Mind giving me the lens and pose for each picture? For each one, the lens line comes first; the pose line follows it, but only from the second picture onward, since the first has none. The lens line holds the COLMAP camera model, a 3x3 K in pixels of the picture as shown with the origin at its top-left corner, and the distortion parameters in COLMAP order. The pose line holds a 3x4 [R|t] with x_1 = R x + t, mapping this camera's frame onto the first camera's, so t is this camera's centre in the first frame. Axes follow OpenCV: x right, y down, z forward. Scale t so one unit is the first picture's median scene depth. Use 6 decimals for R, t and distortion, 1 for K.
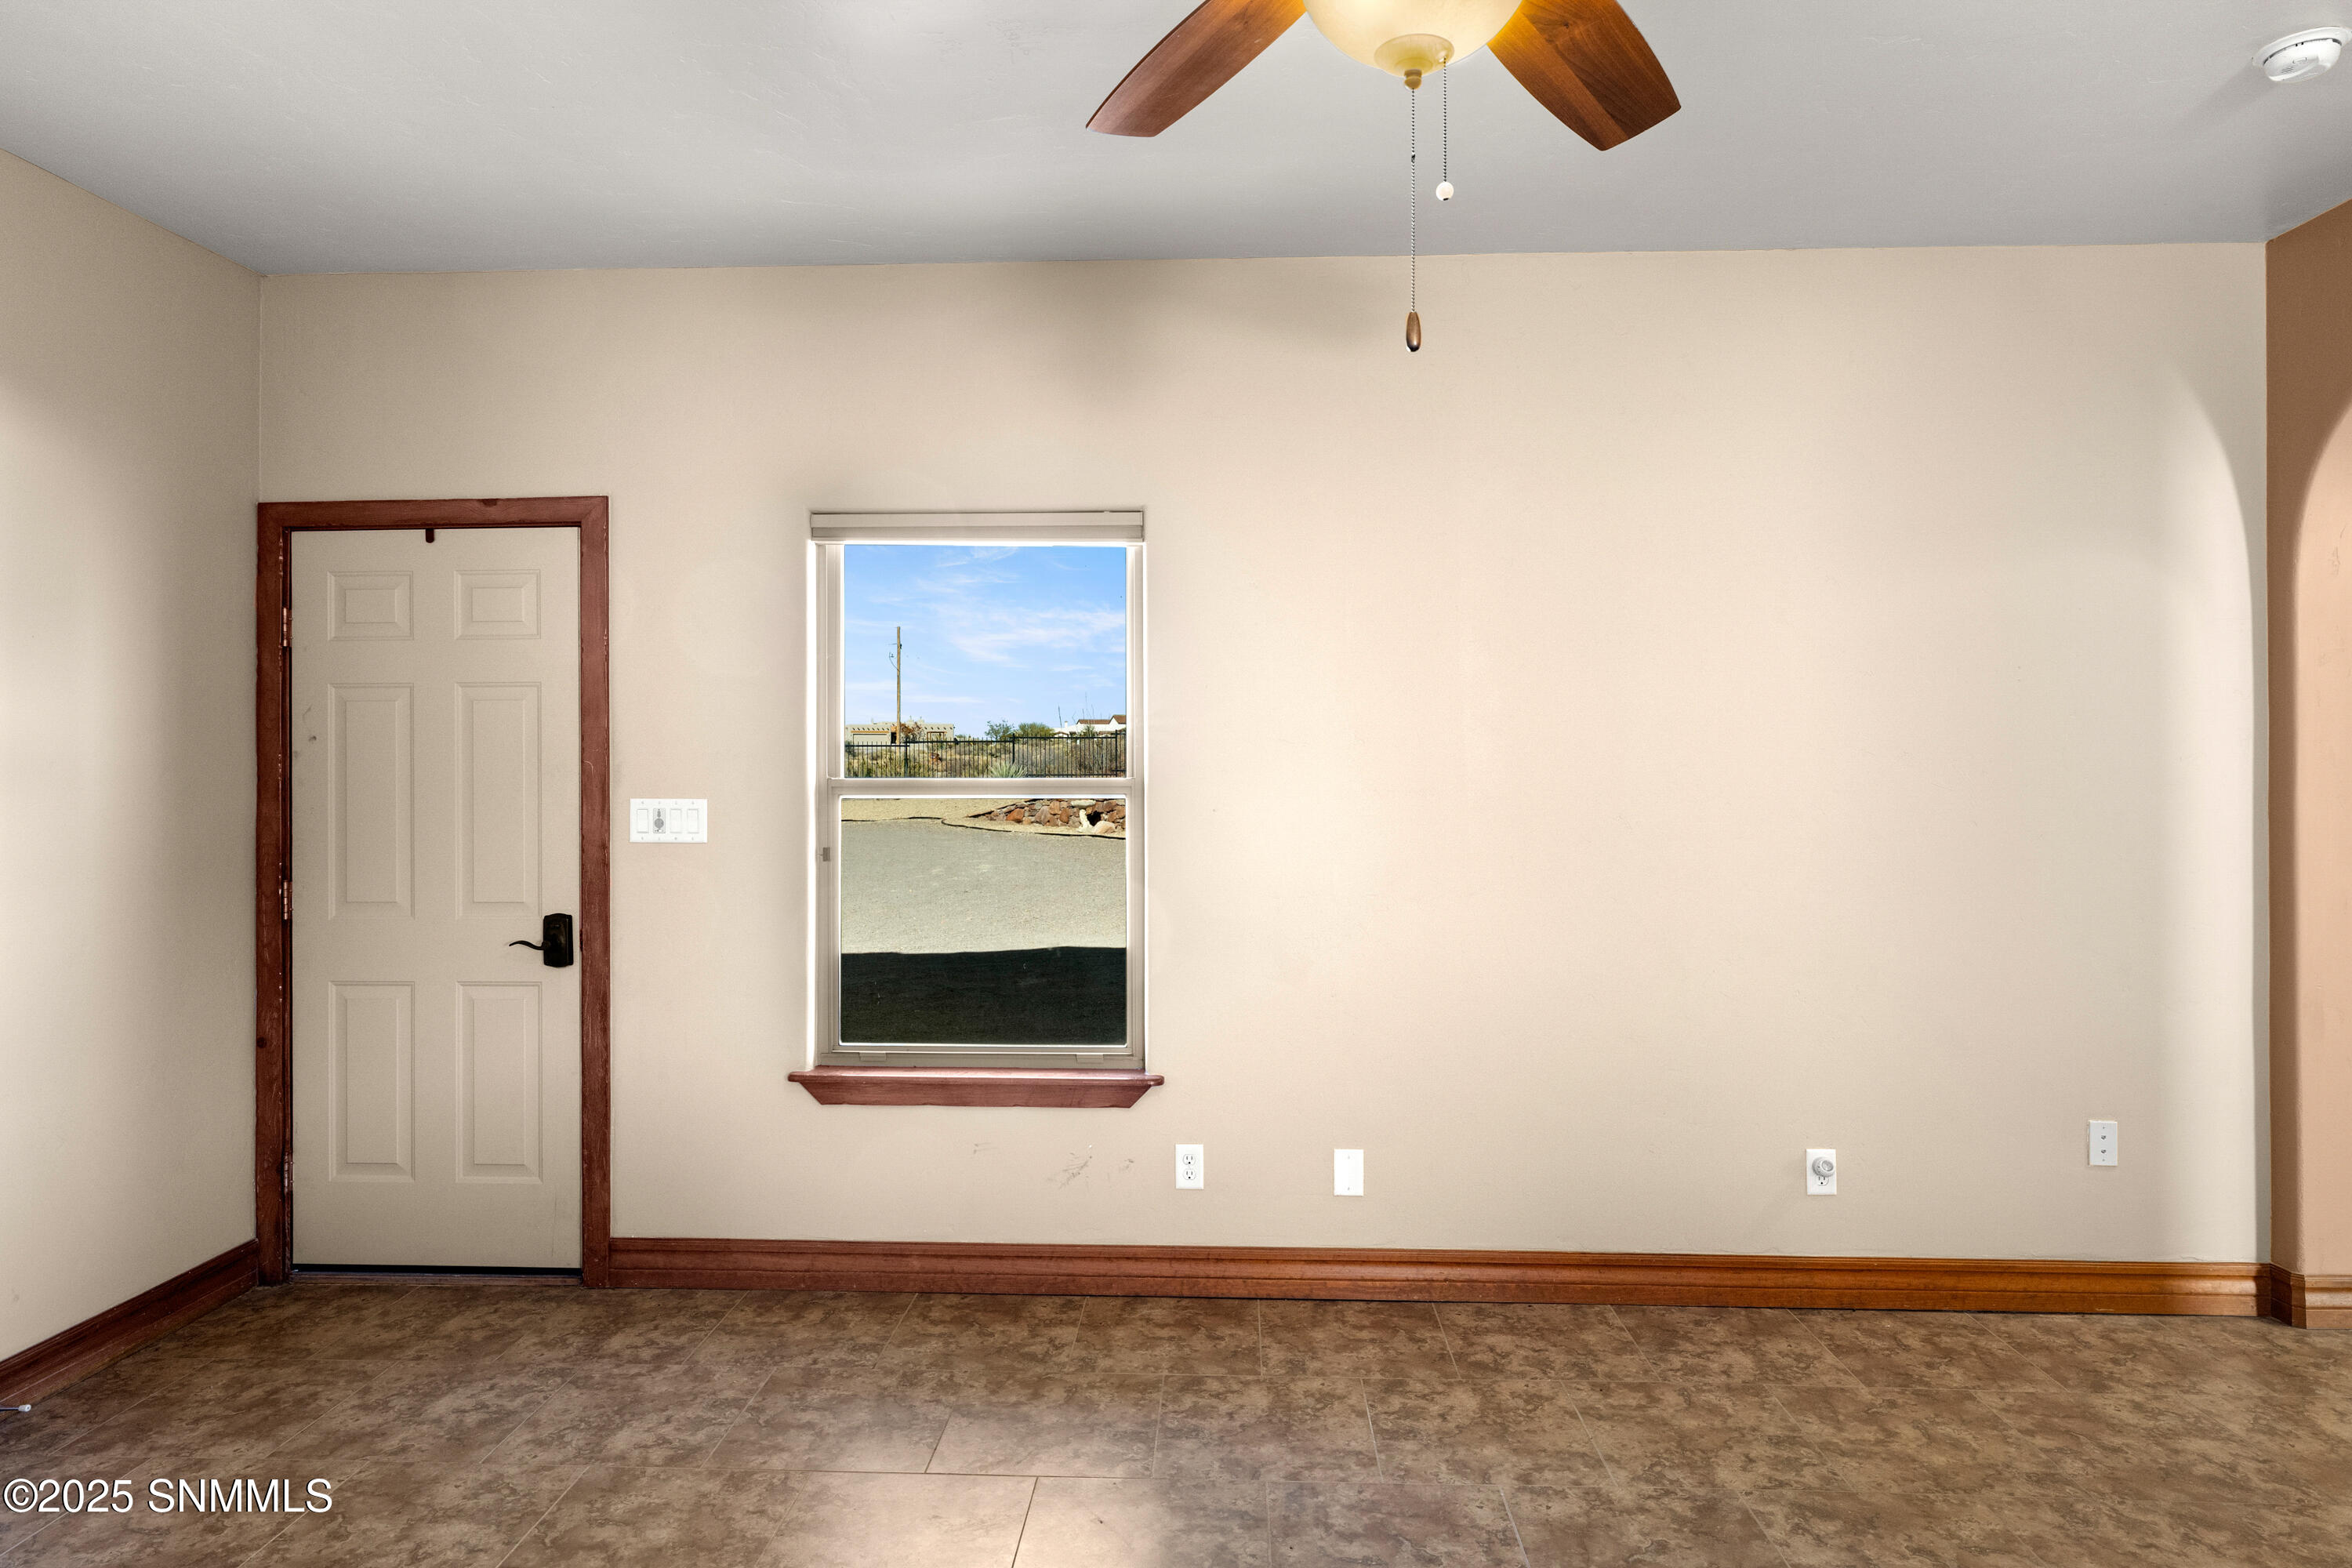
lens RADIAL K [[1361.4, 0, 1167.0], [0, 1361.4, 750.9], [0, 0, 1]] dist [0.002567, -0.000229]
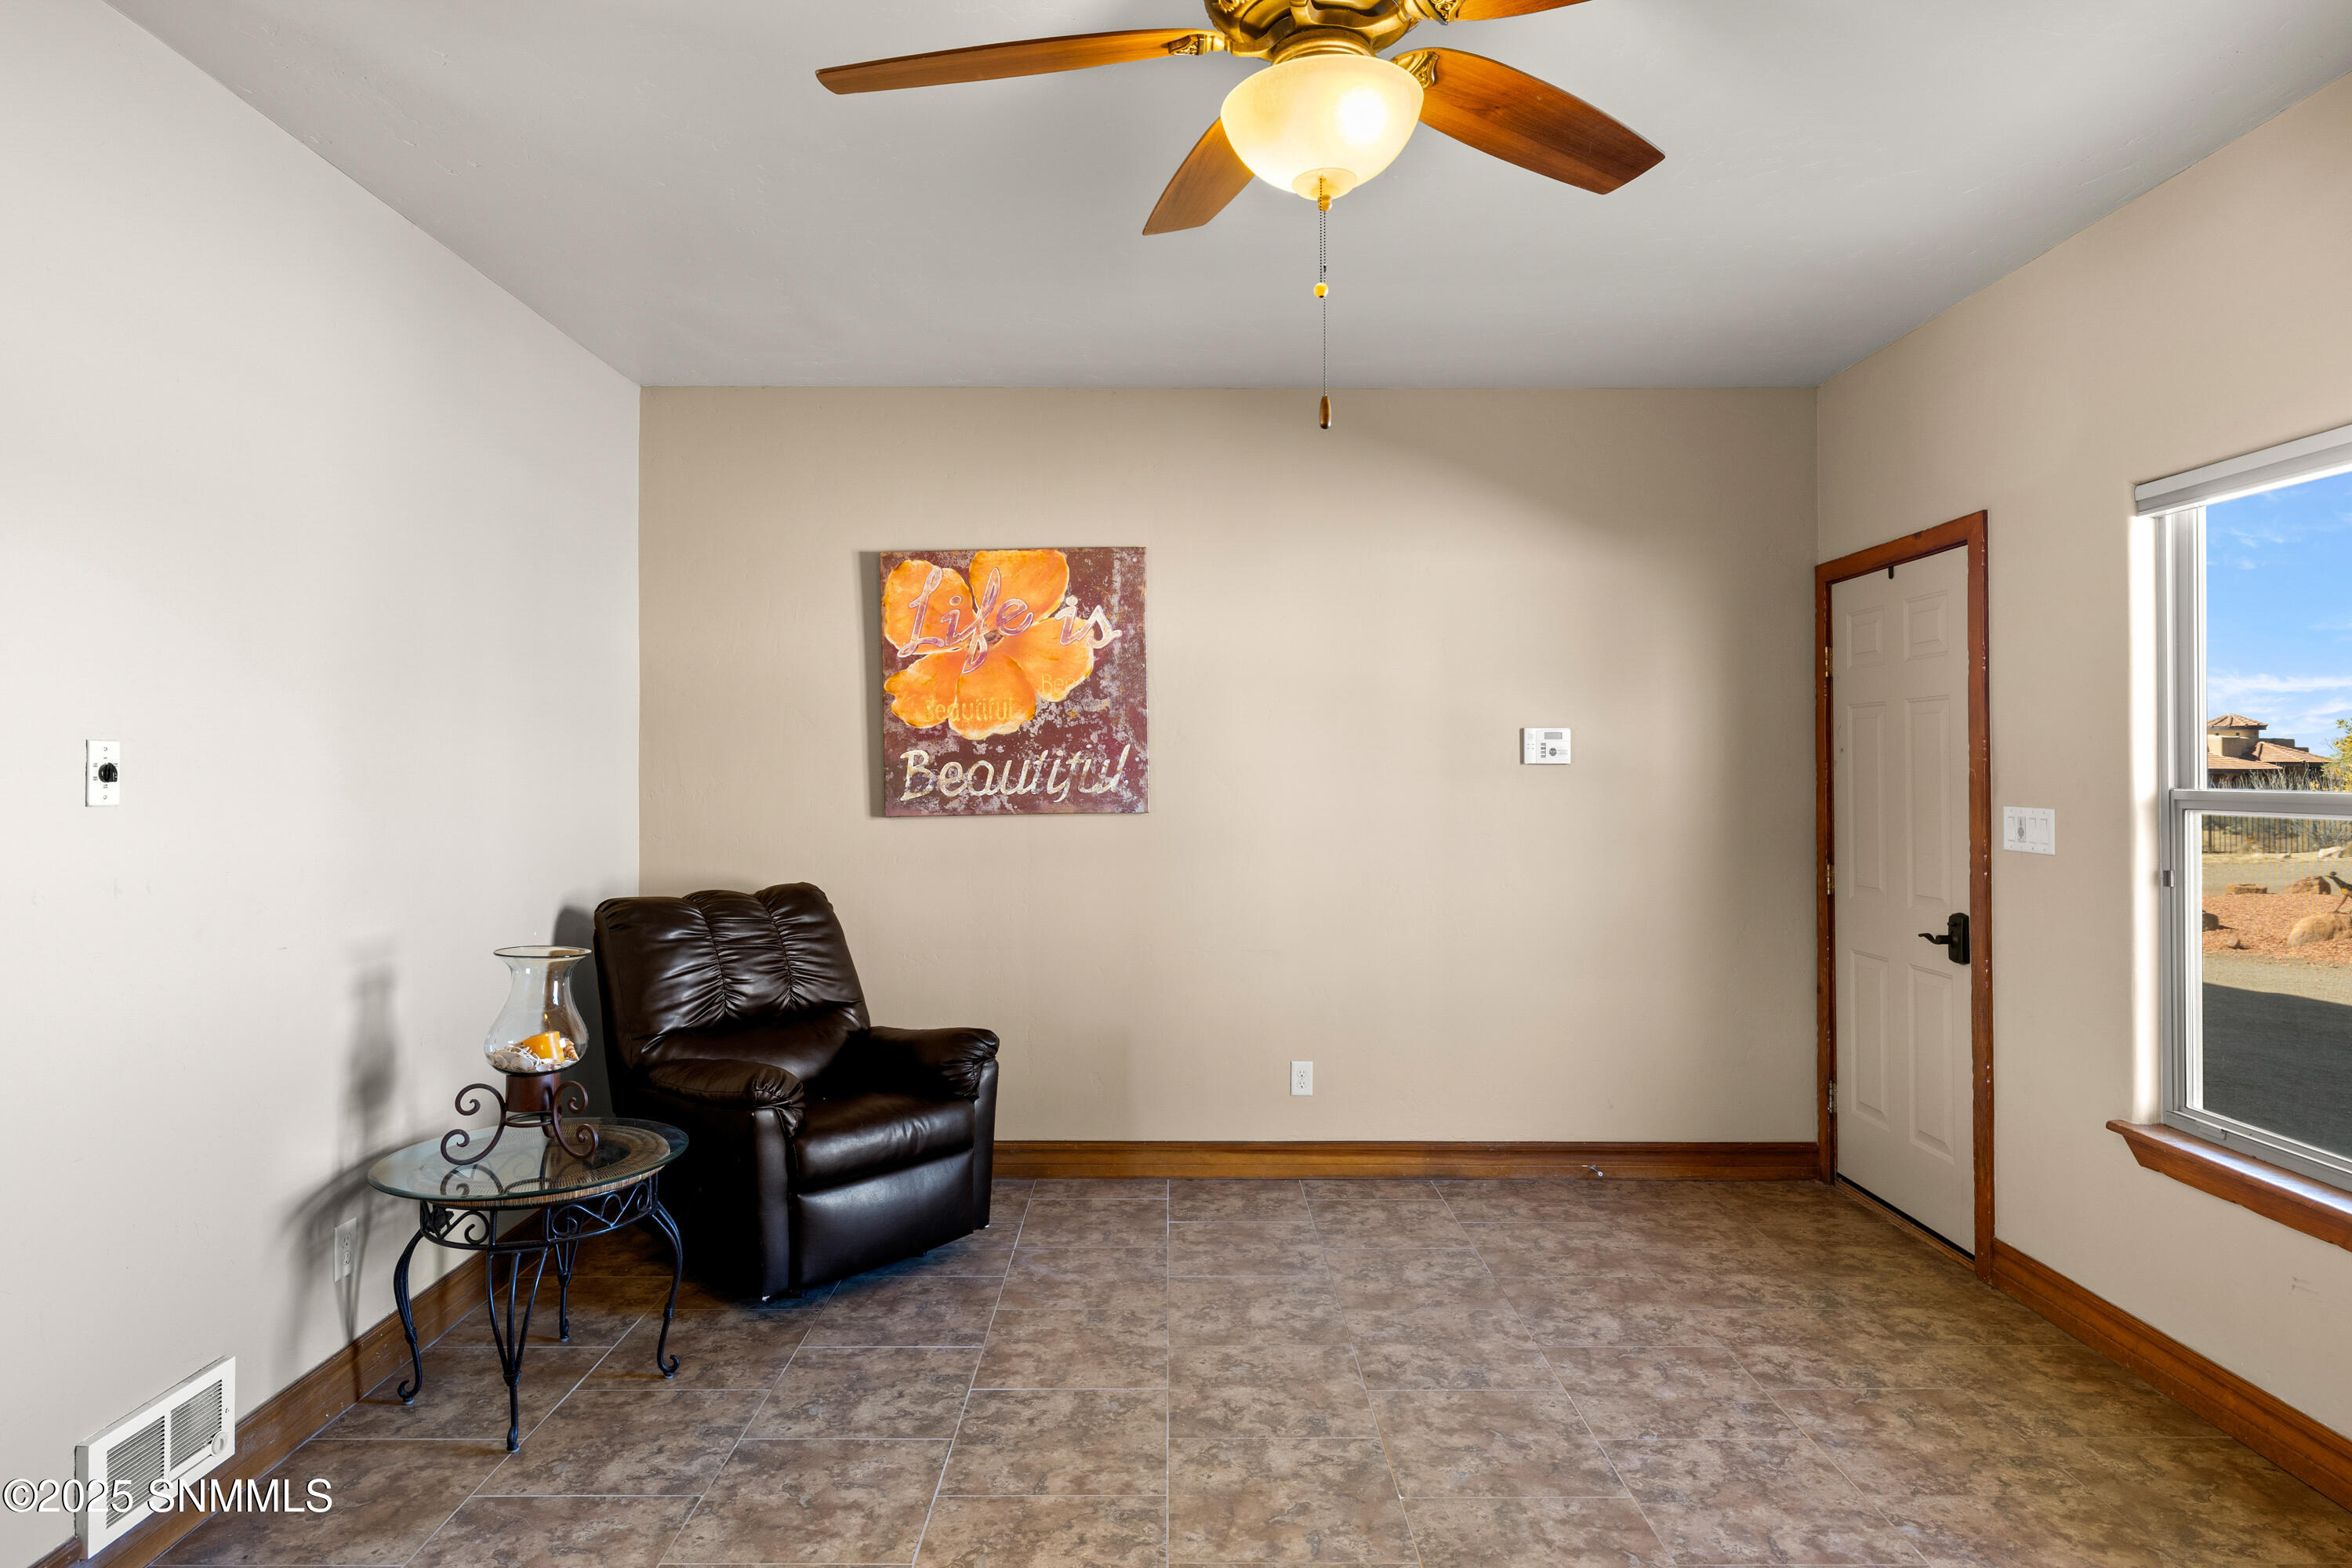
lens RADIAL K [[1361.4, 0, 1167.0], [0, 1361.4, 750.9], [0, 0, 1]] dist [0.002567, -0.000229]
pose [[0.039058, -0.011193, -0.999174, 0.588762], [0.006212, 0.999921, -0.010958, 0.001490], [0.999218, -0.005779, 0.039125, 0.345909]]
